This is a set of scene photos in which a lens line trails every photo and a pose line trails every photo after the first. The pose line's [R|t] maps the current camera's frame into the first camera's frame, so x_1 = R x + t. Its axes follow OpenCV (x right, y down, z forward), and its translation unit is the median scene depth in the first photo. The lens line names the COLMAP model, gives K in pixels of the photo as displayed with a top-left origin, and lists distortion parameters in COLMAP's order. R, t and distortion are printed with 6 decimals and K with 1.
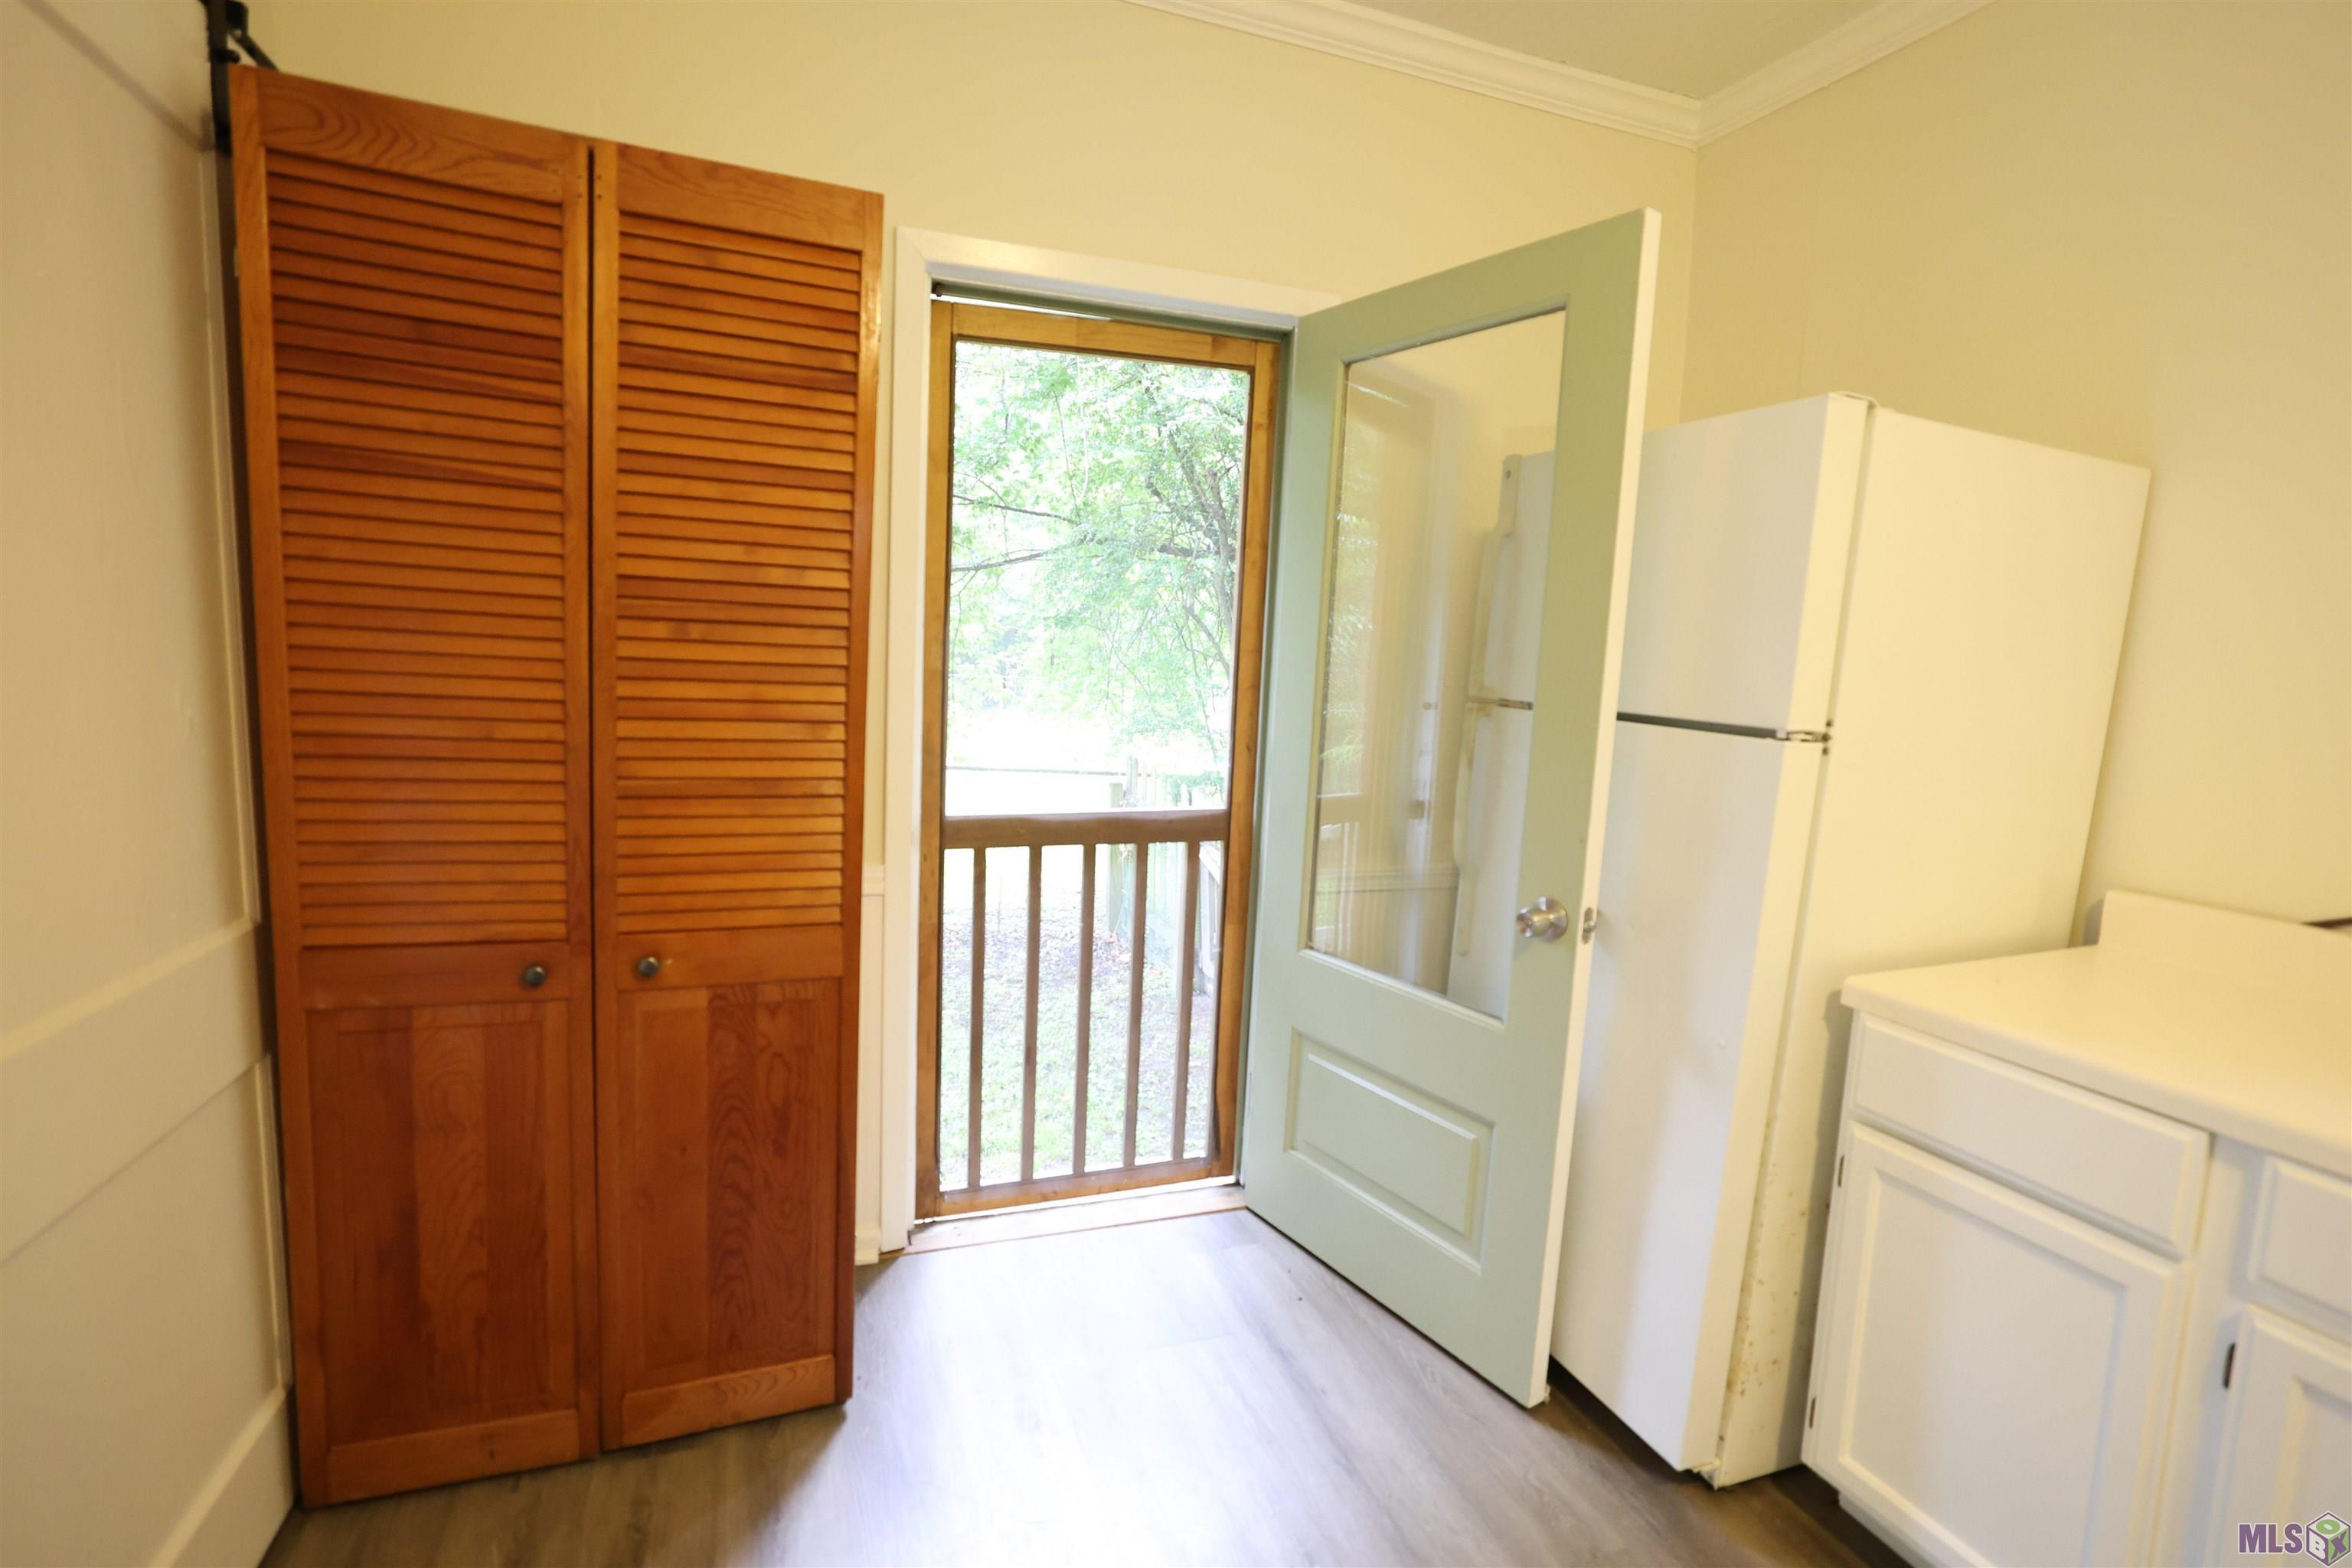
lens RADIAL K [[1076.8, 0, 1176.0], [0, 1076.8, 776.7], [0, 0, 1]] dist [-0.040300, 0.018168]
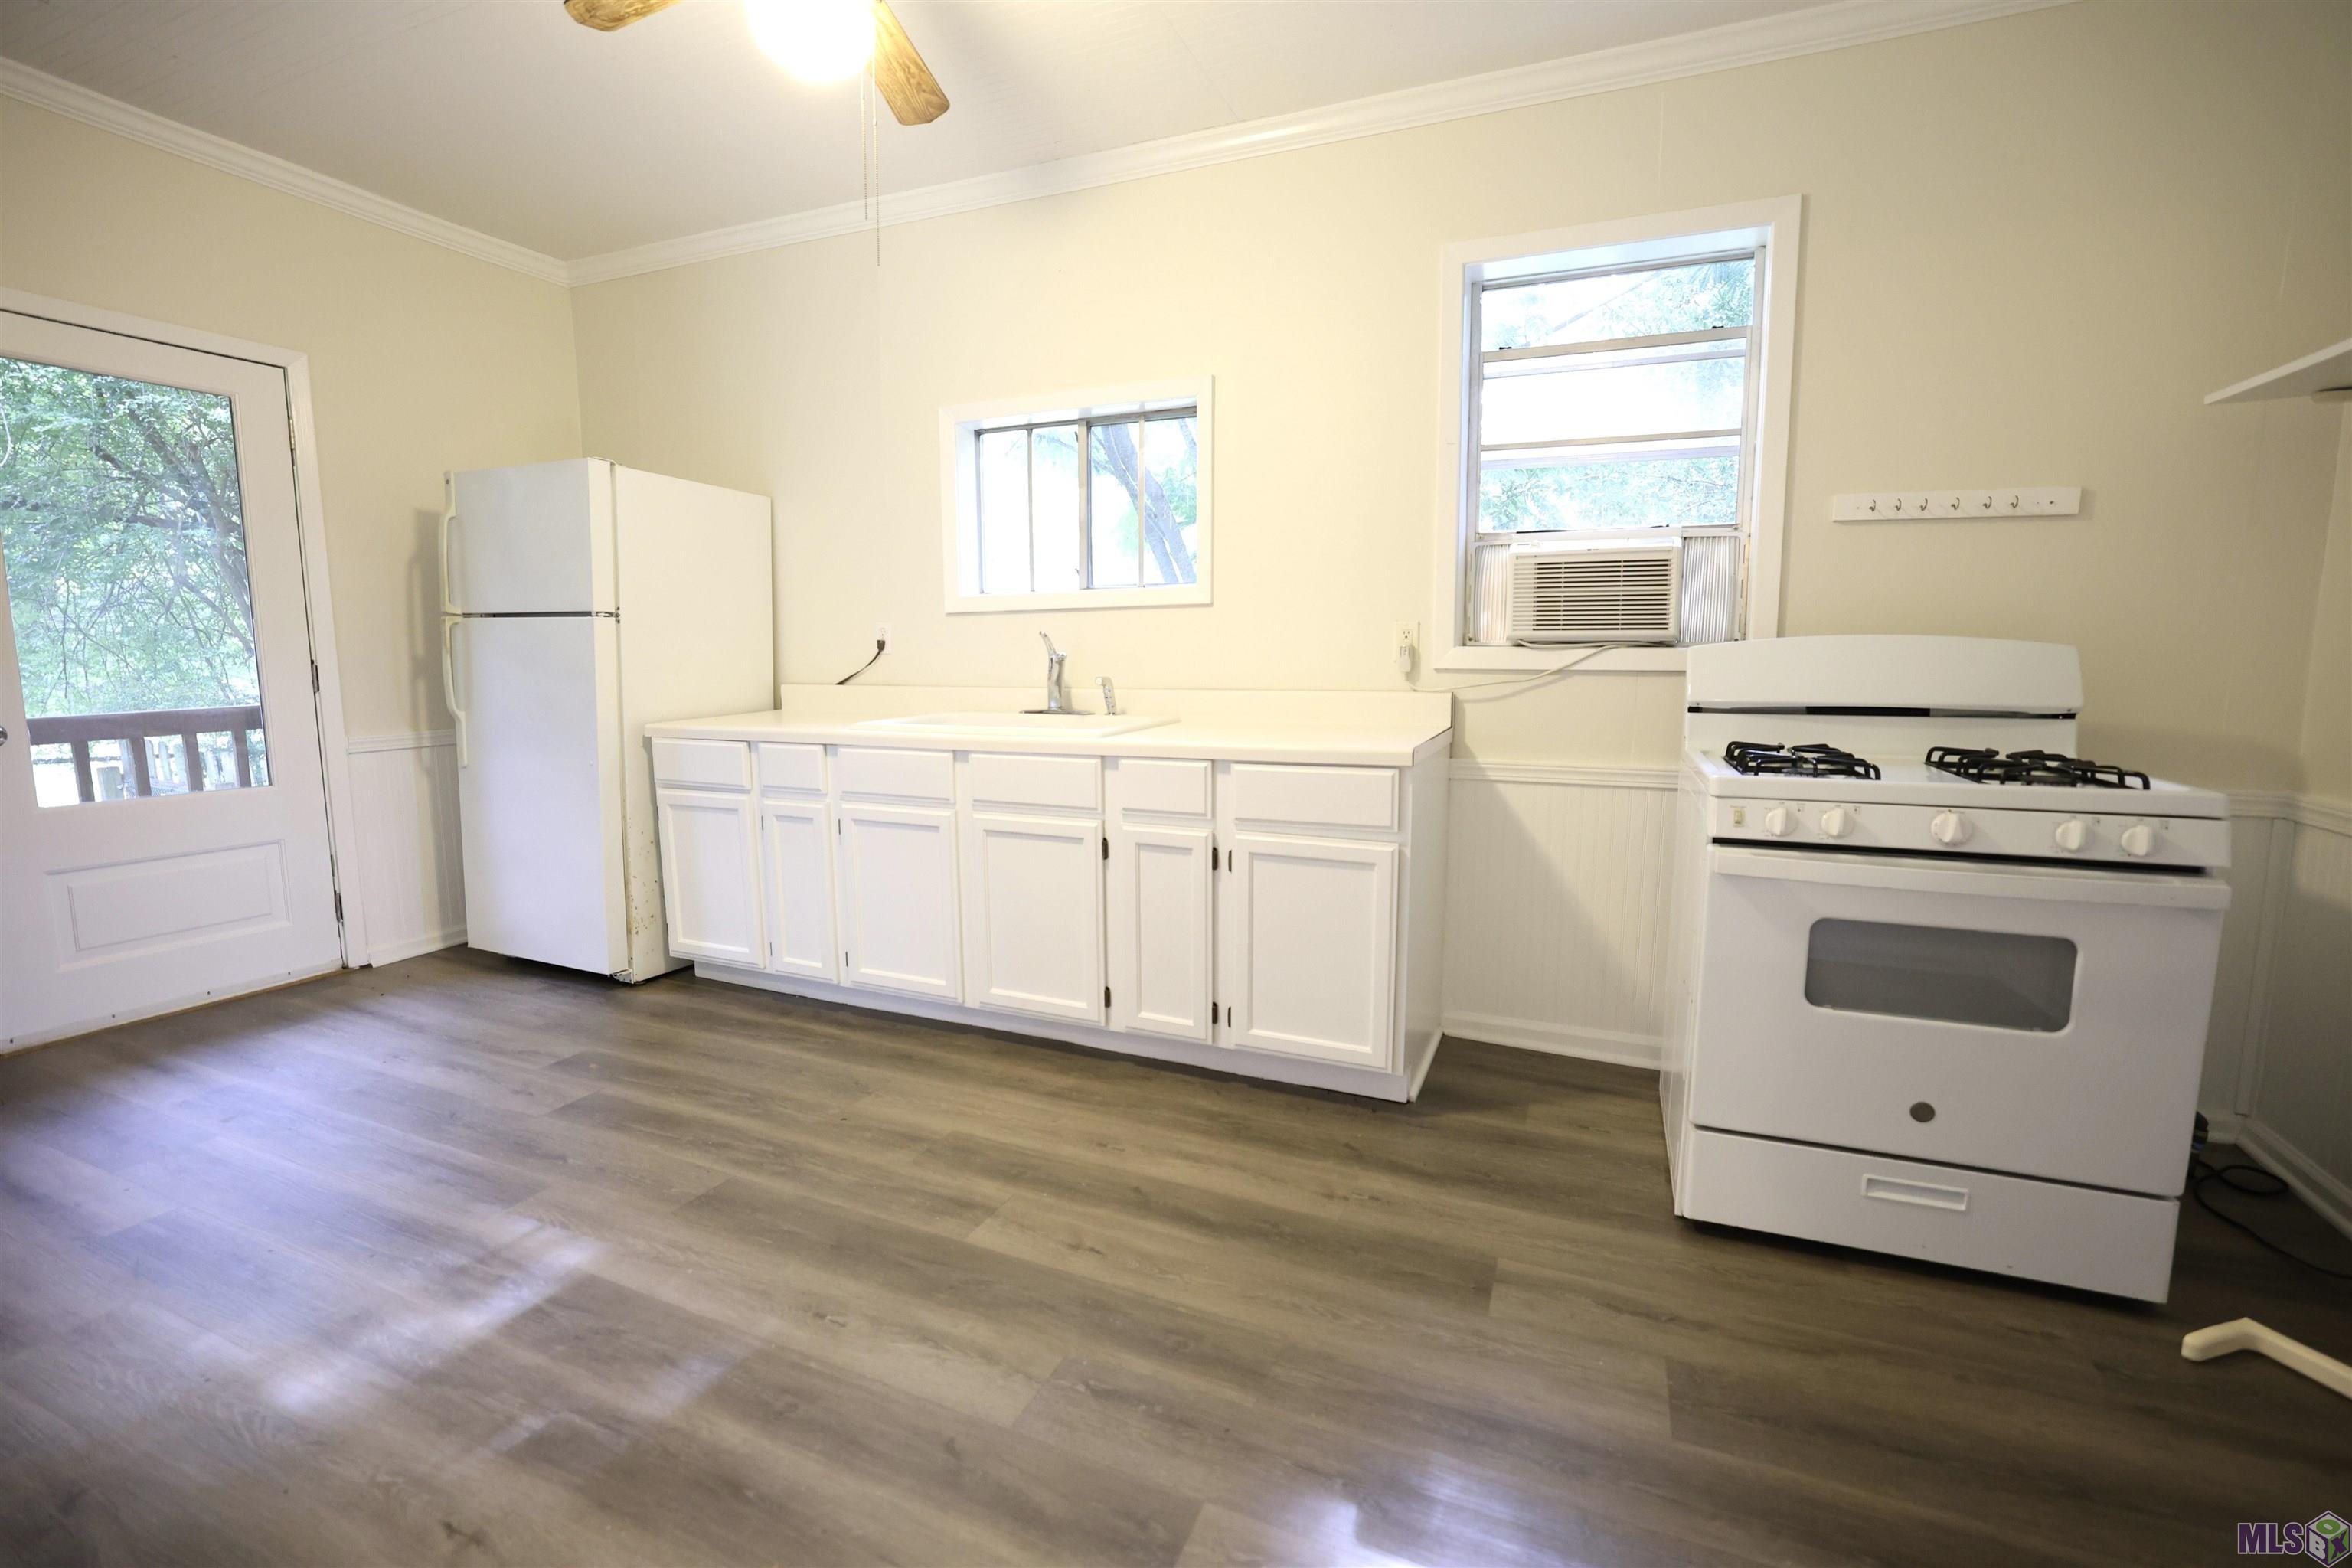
lens RADIAL K [[1006.0, 0, 1174.5], [0, 1006.0, 773.5], [0, 0, 1]] dist [-0.047664, 0.018086]
pose [[0.688803, -0.134835, 0.712299, -0.092681], [0.117062, 0.990344, 0.074267, 0.261498], [-0.715435, 0.032227, 0.697936, -1.196850]]
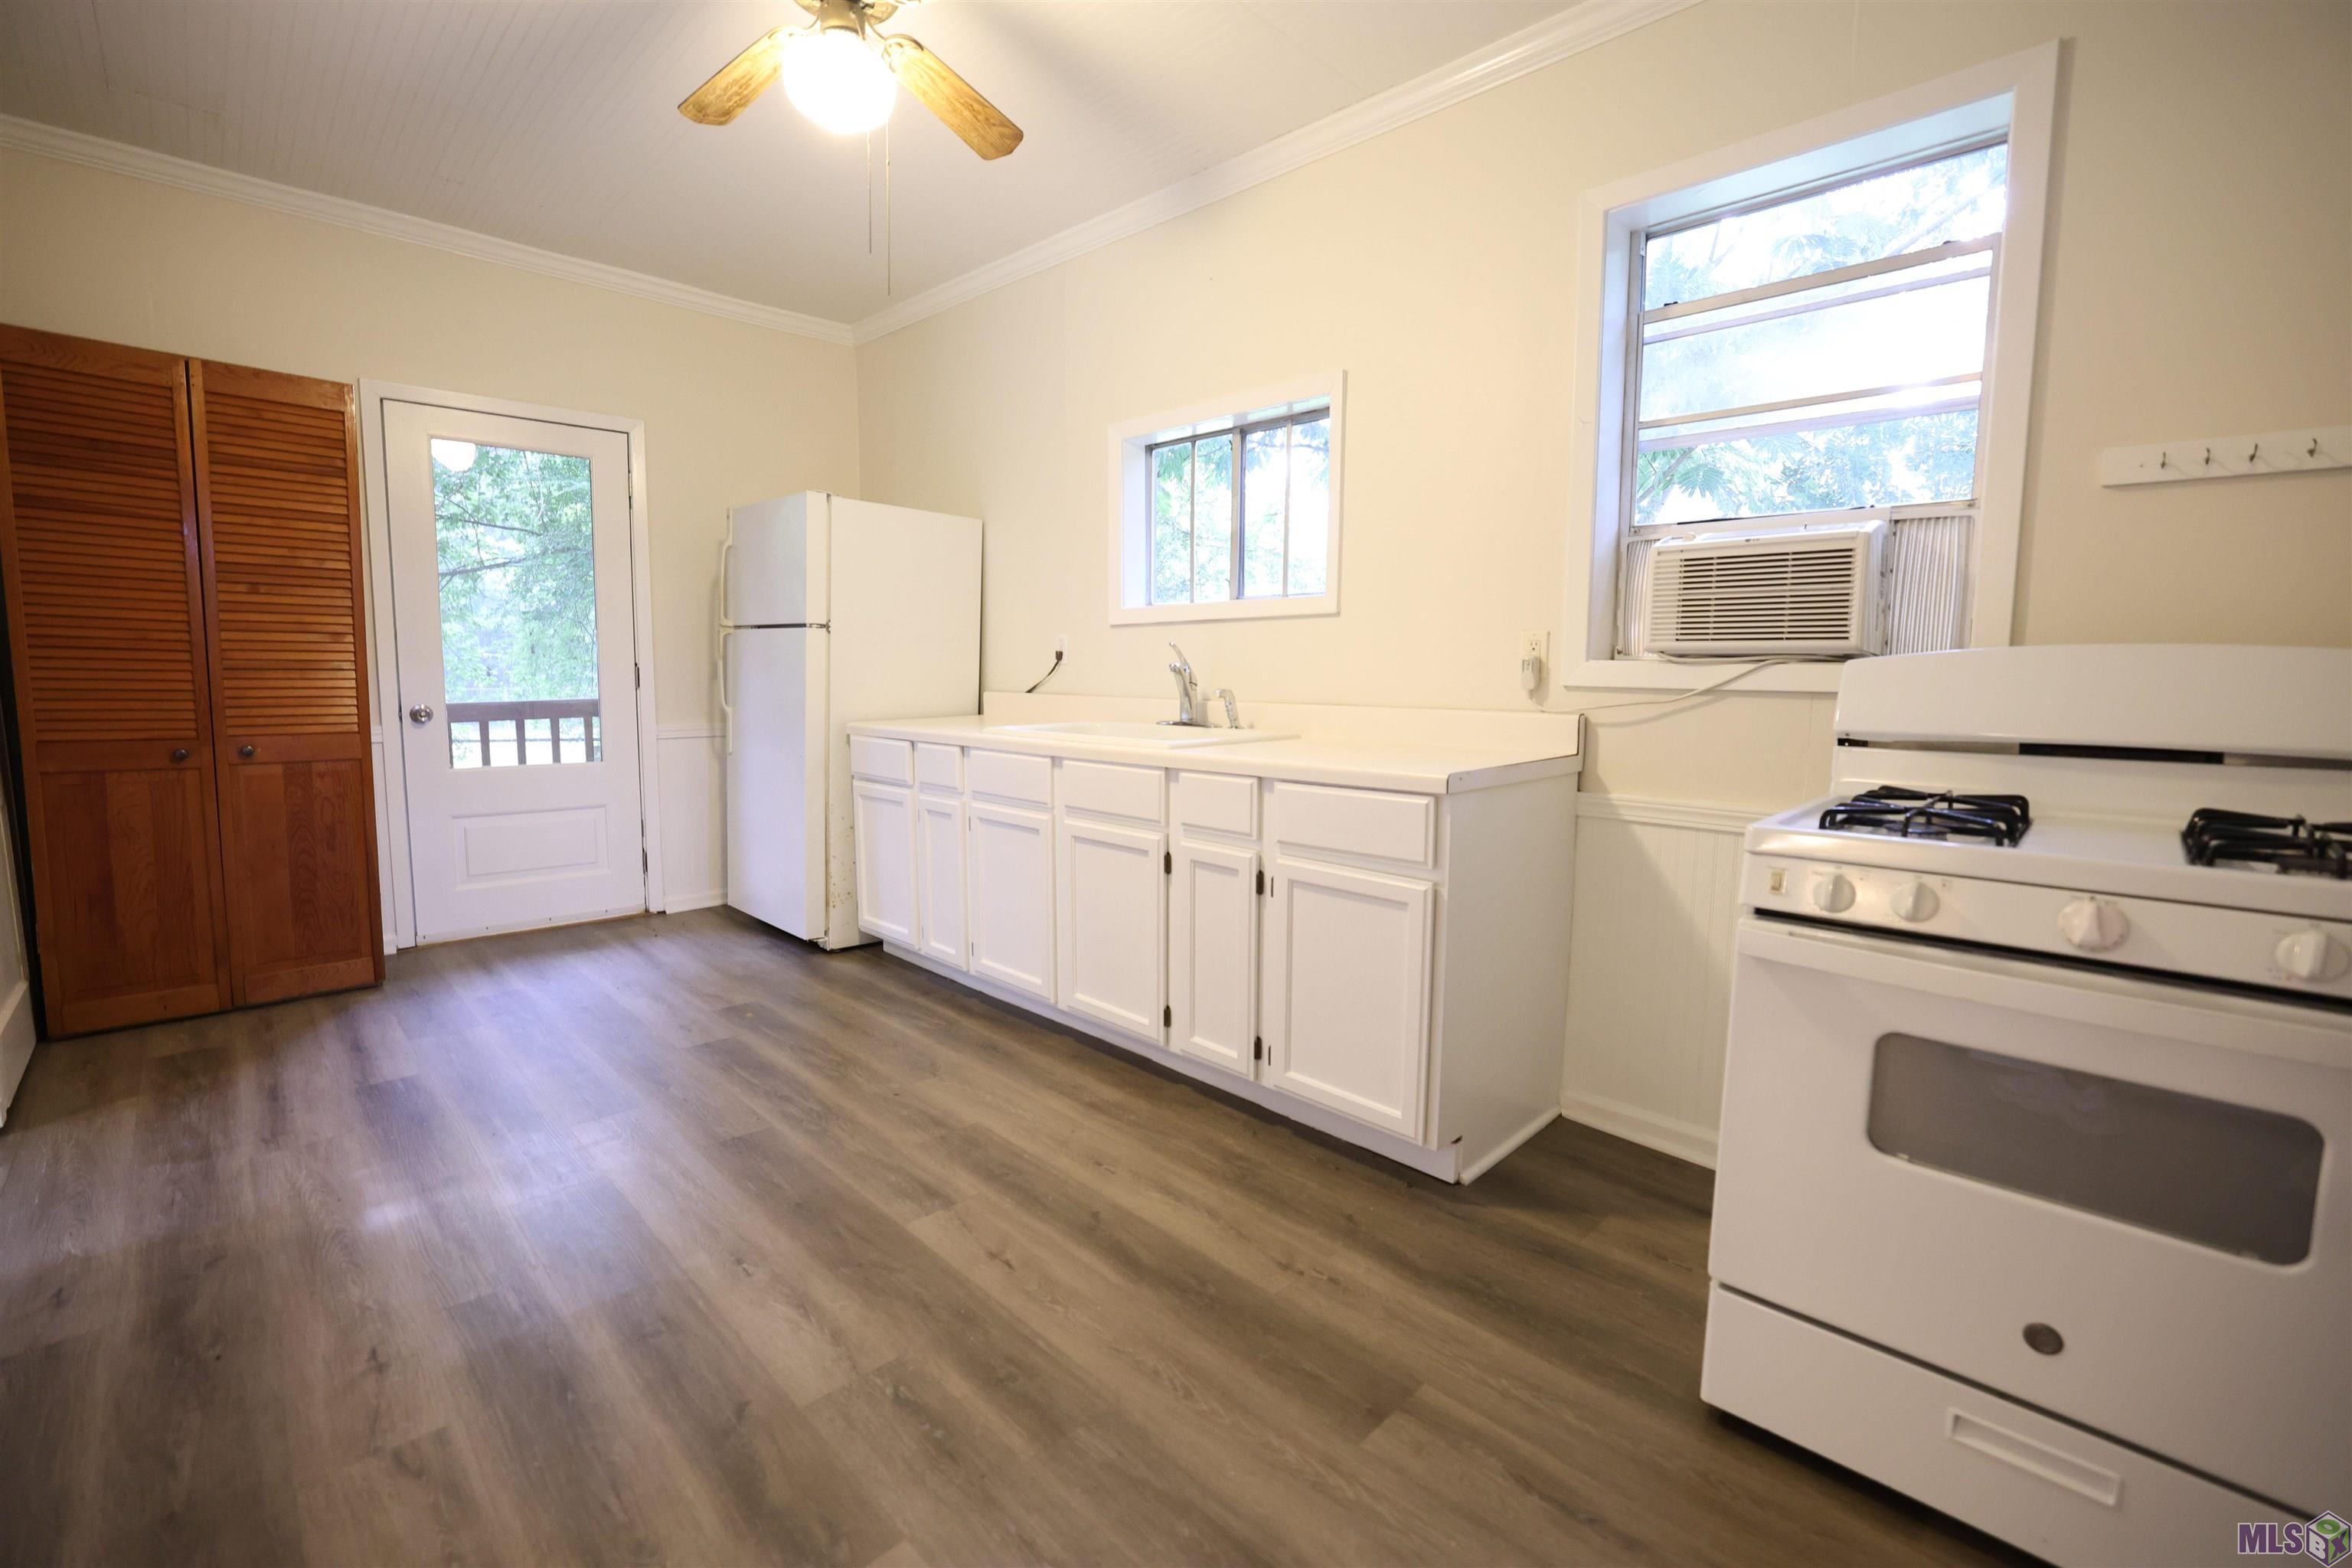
lens RADIAL K [[1006.0, 0, 1174.5], [0, 1006.0, 773.5], [0, 0, 1]] dist [-0.047664, 0.018086]
pose [[0.908787, -0.079006, 0.409712, 0.350221], [0.079207, 0.996721, 0.016511, 0.324426], [-0.409673, 0.017447, 0.912065, -1.431498]]
